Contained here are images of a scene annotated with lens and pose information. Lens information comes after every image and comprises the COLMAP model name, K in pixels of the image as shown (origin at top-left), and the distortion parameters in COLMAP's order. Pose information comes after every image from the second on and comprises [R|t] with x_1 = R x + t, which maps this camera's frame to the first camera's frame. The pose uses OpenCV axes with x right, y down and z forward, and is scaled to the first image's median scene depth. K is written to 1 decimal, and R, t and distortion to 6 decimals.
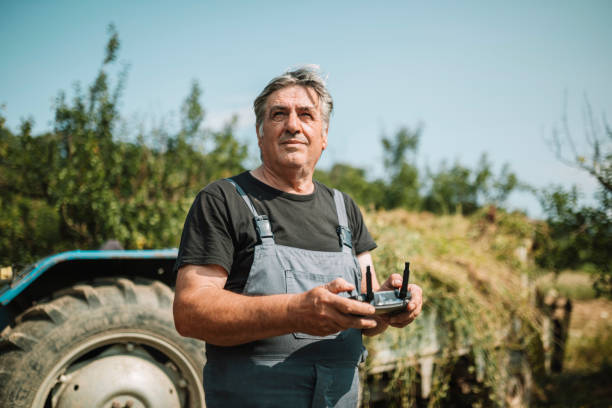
lens RADIAL K [[598.9, 0, 306.0], [0, 598.9, 204.0], [0, 0, 1]] dist [-0.053704, 0.098114]
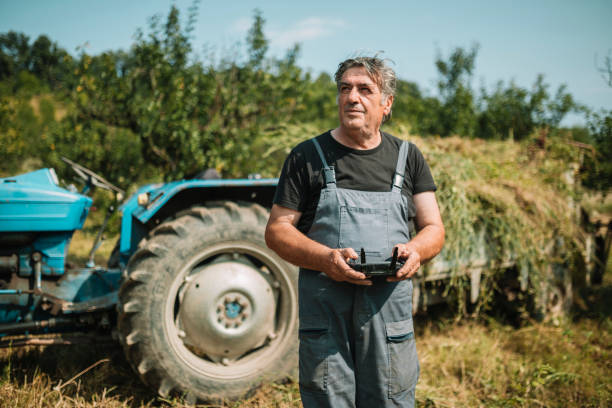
lens RADIAL K [[598.9, 0, 306.0], [0, 598.9, 204.0], [0, 0, 1]] dist [-0.053704, 0.098114]
pose [[0.996363, 0.001965, -0.085185, -0.022097], [0.009803, 0.990453, 0.137502, -0.022618], [0.084642, -0.137837, 0.986832, -0.123095]]
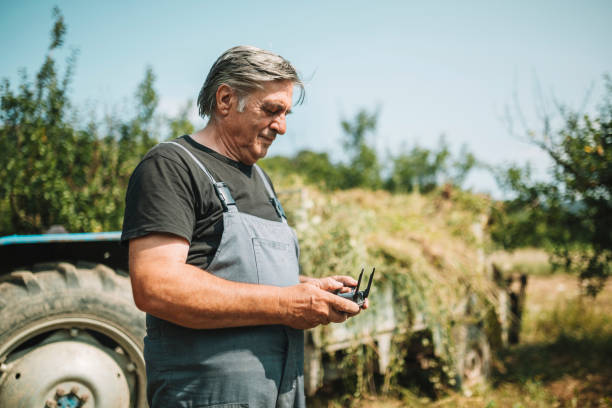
lens RADIAL K [[598.9, 0, 306.0], [0, 598.9, 204.0], [0, 0, 1]] dist [-0.053704, 0.098114]
pose [[0.998061, -0.031234, 0.053839, 0.021104], [0.030100, 0.999310, 0.021759, 0.010965], [-0.054481, -0.020096, 0.998313, 0.005215]]
